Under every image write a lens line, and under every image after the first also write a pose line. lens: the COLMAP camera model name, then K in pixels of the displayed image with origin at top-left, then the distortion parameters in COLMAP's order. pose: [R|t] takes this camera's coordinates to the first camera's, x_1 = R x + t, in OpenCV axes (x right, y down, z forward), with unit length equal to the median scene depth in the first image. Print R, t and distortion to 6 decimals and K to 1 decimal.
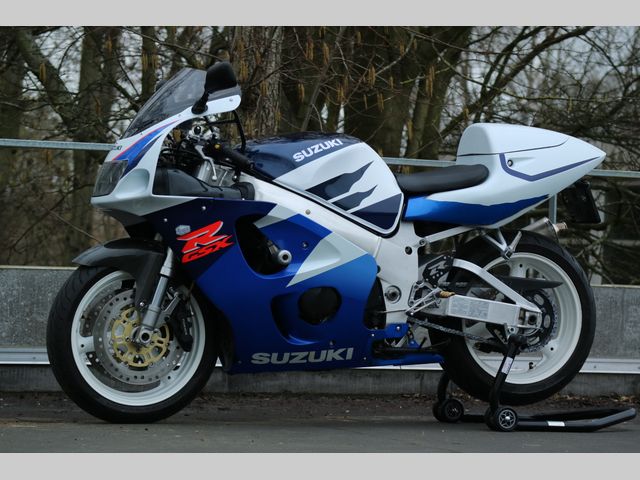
lens RADIAL K [[2624.1, 0, 320.0], [0, 2624.1, 240.0], [0, 0, 1]] dist [0.455721, 5.203363]
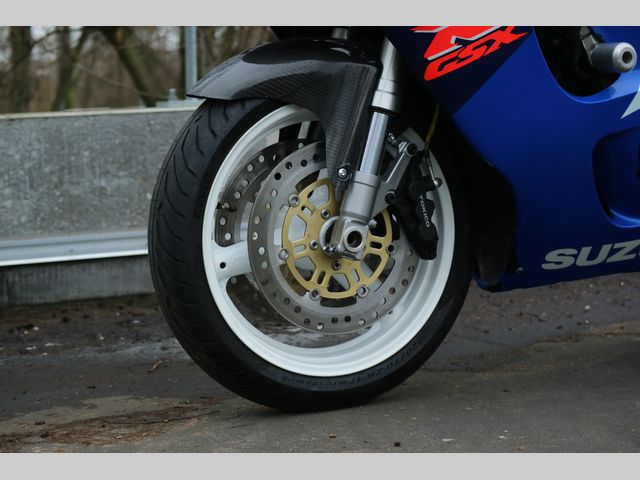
lens RADIAL K [[1608.0, 0, 320.0], [0, 1608.0, 240.0], [0, 0, 1]] dist [-0.206252, -0.419685]
pose [[0.992226, -0.075198, 0.099164, -0.100315], [0.065198, 0.992799, 0.100501, 0.006783], [-0.106008, -0.093254, 0.989983, 0.696992]]
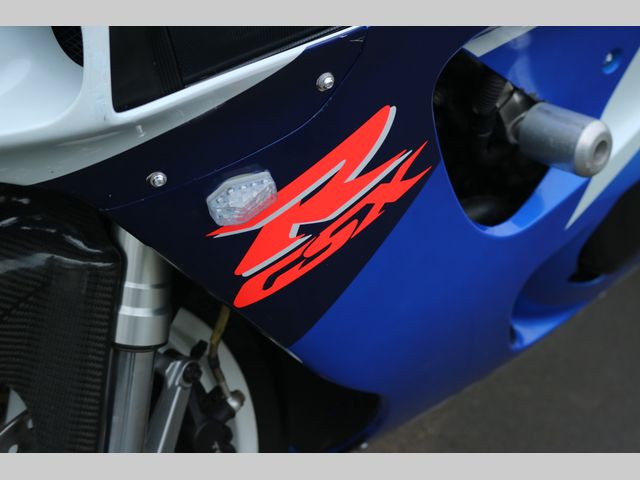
lens RADIAL K [[1608.0, 0, 320.0], [0, 1608.0, 240.0], [0, 0, 1]] dist [-0.206252, -0.419685]
pose [[0.893792, -0.292247, 0.340186, -0.088921], [0.099426, 0.868776, 0.485121, -0.060774], [-0.437321, -0.399774, 0.805563, 0.871630]]
